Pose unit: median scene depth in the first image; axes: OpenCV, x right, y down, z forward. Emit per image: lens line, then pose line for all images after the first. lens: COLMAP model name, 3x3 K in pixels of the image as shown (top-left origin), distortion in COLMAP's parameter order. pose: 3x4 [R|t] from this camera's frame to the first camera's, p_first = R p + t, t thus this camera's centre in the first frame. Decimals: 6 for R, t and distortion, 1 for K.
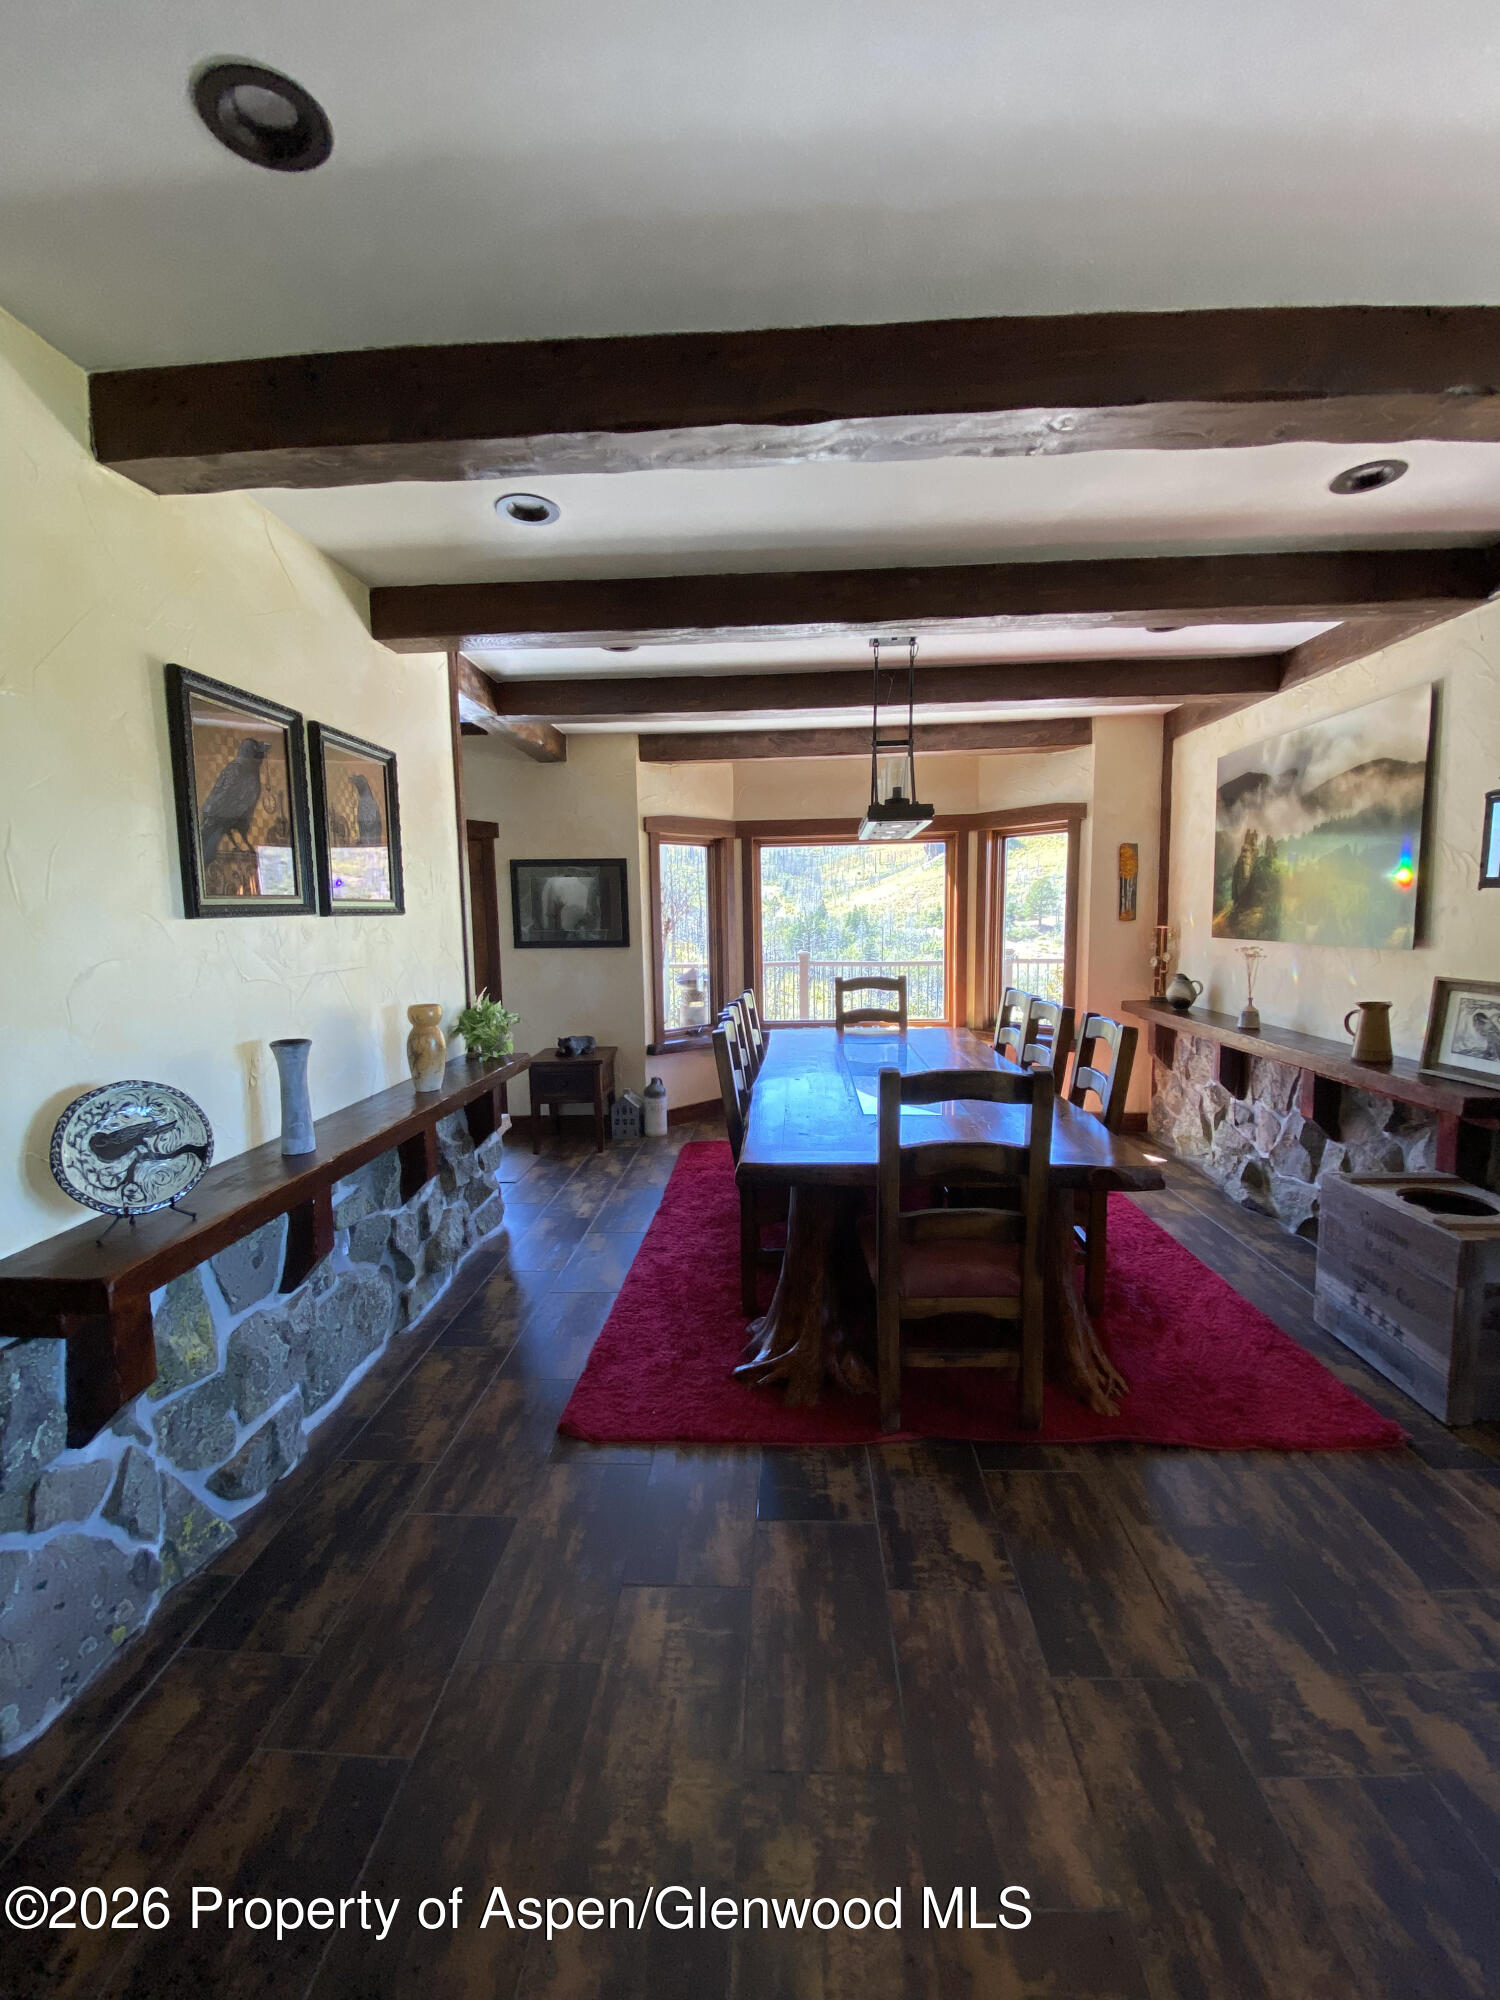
lens RADIAL K [[808.4, 0, 764.2], [0, 808.4, 991.9], [0, 0, 1]] dist [0.001086, -0.000544]
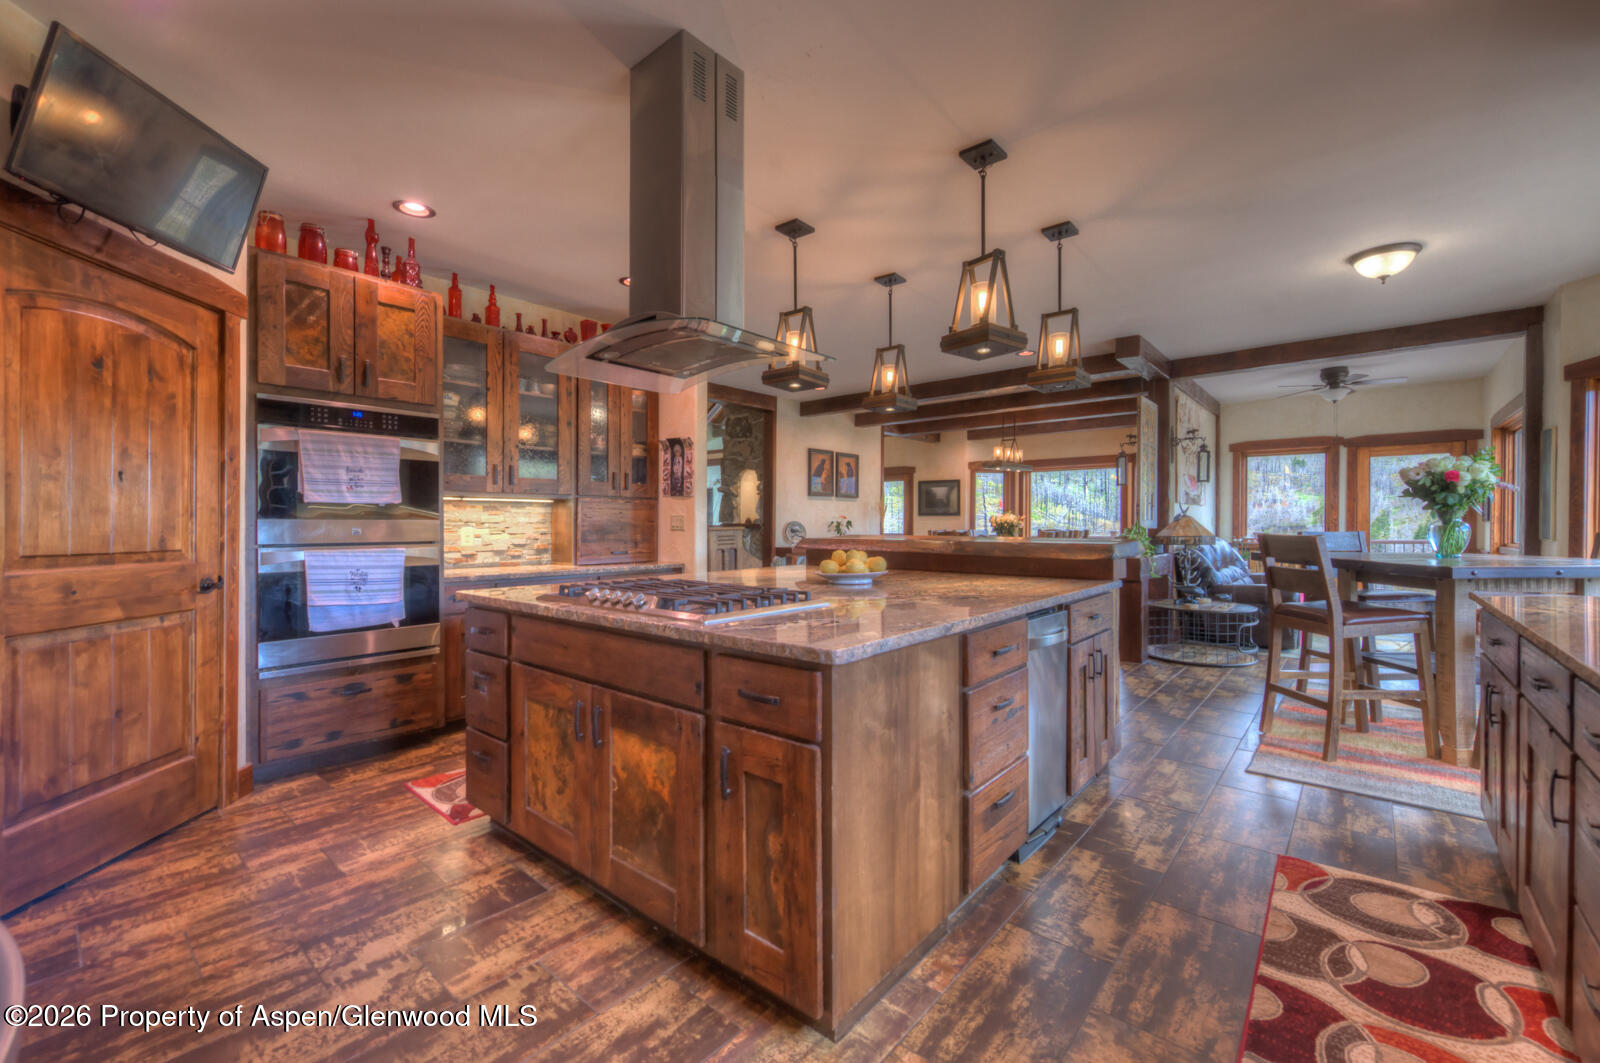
lens RADIAL K [[672.1, 0, 812.5], [0, 672.1, 528.2], [0, 0, 1]] dist [0.002298, -0.001495]
pose [[0.789719, 0.027656, -0.612845, 1.092265], [-0.079976, 0.995099, -0.058152, 0.204678], [0.608233, 0.094937, 0.788060, -1.316805]]
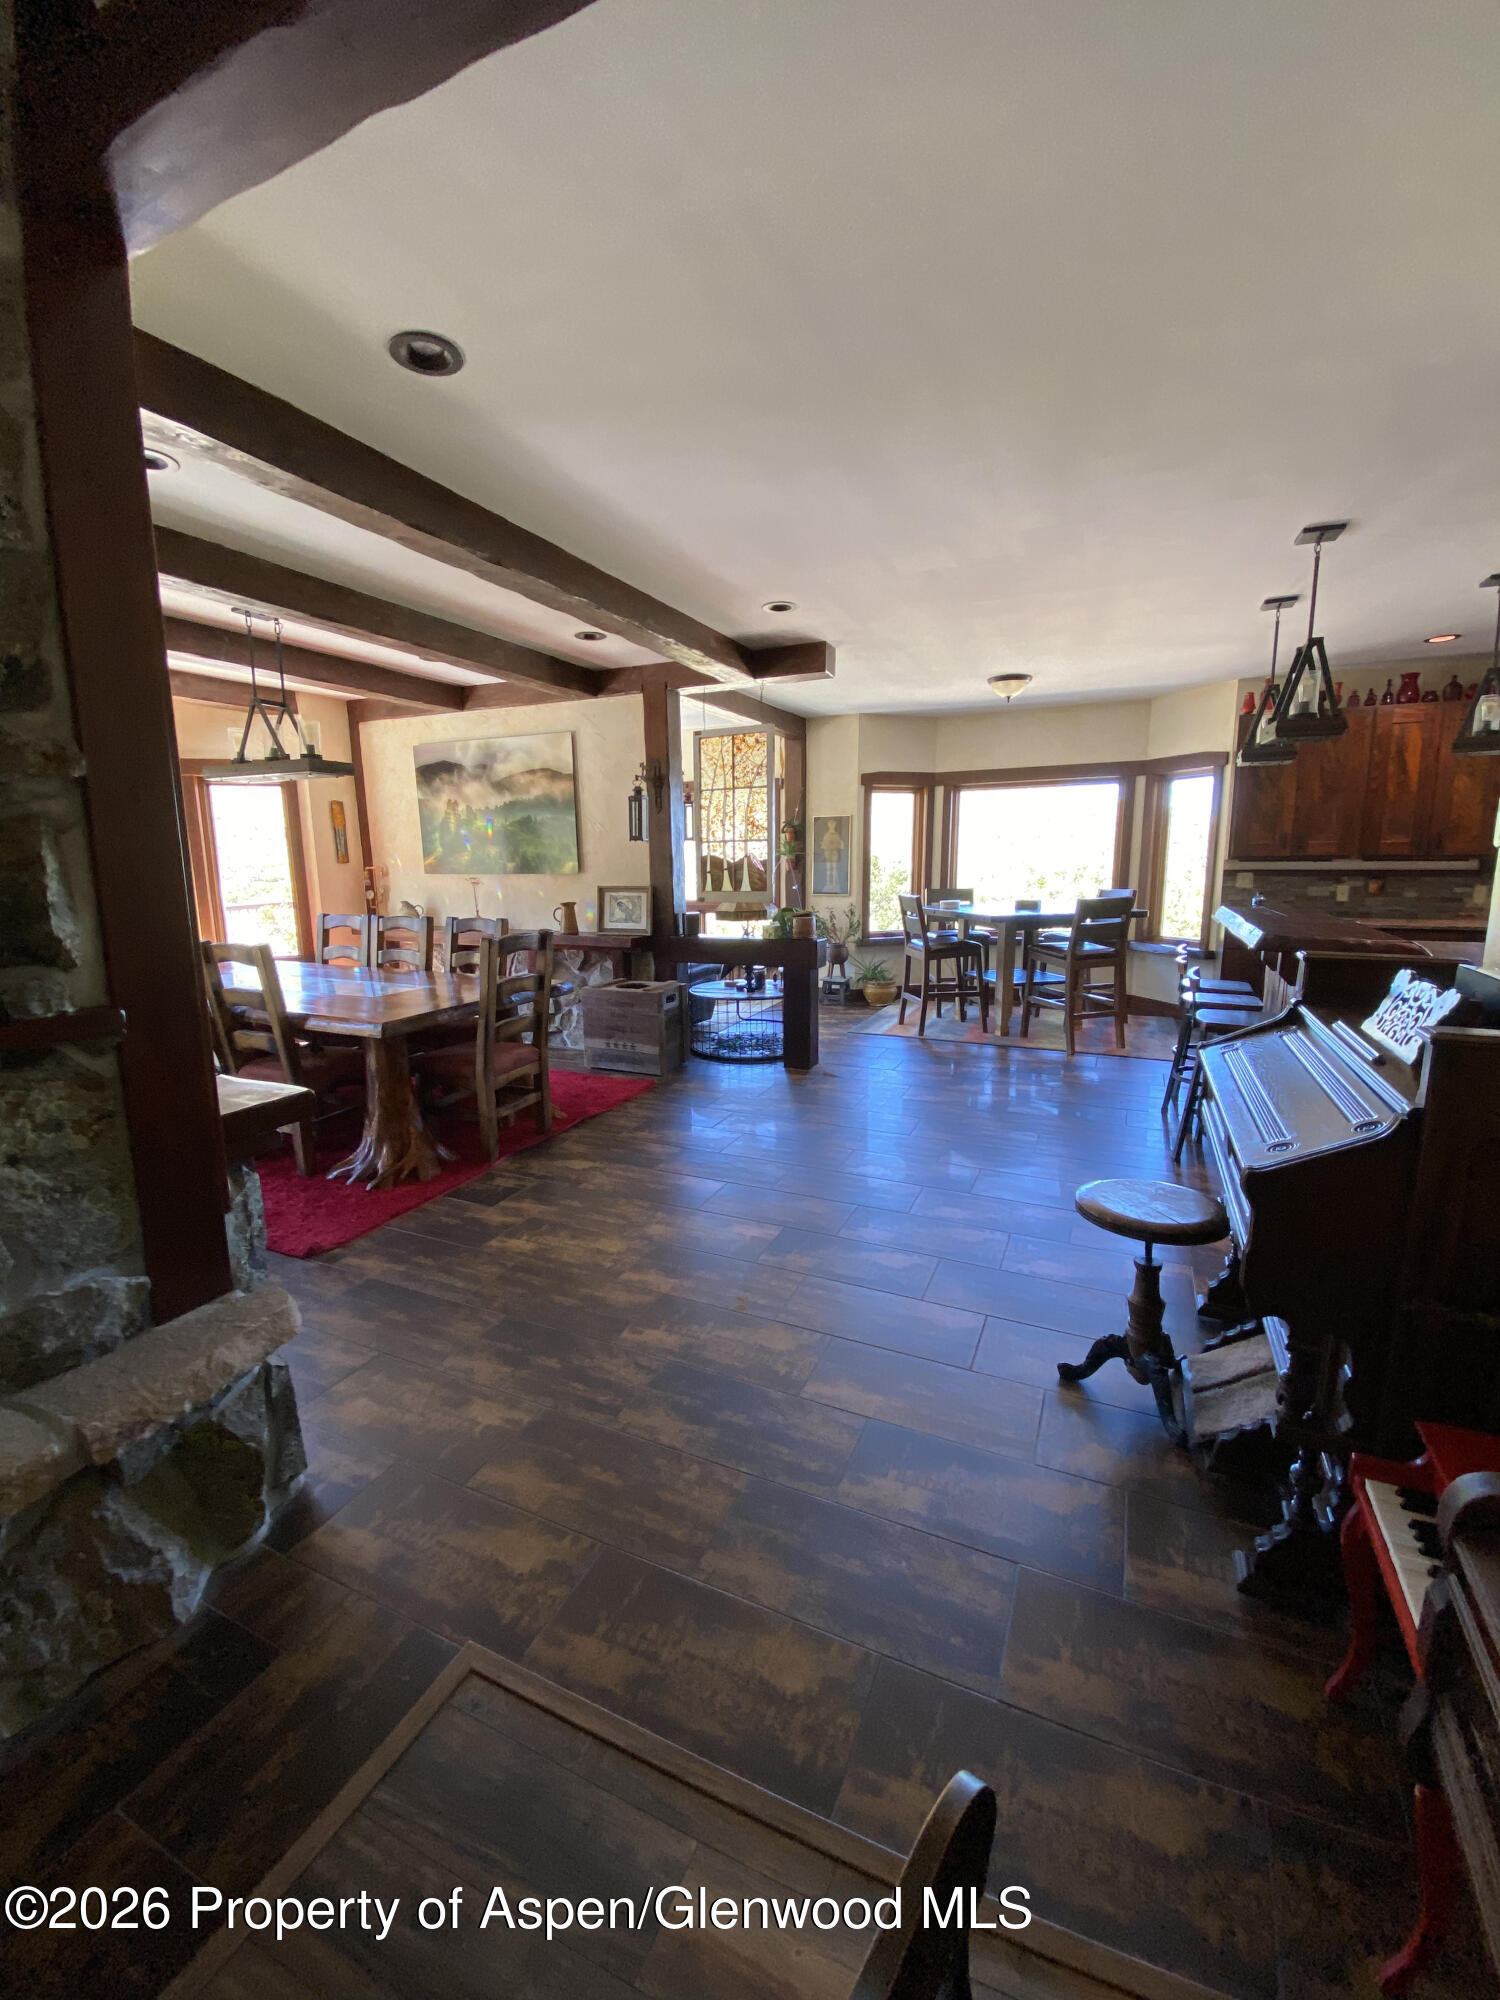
lens RADIAL K [[816.1, 0, 755.0], [0, 816.1, 999.2], [0, 0, 1]] dist [-0.009646, -0.000743]
pose [[0.370017, -0.141926, 0.918120, -0.717388], [0.095246, 0.988850, 0.114474, 0.051274], [-0.924130, 0.045090, 0.379409, -0.085133]]
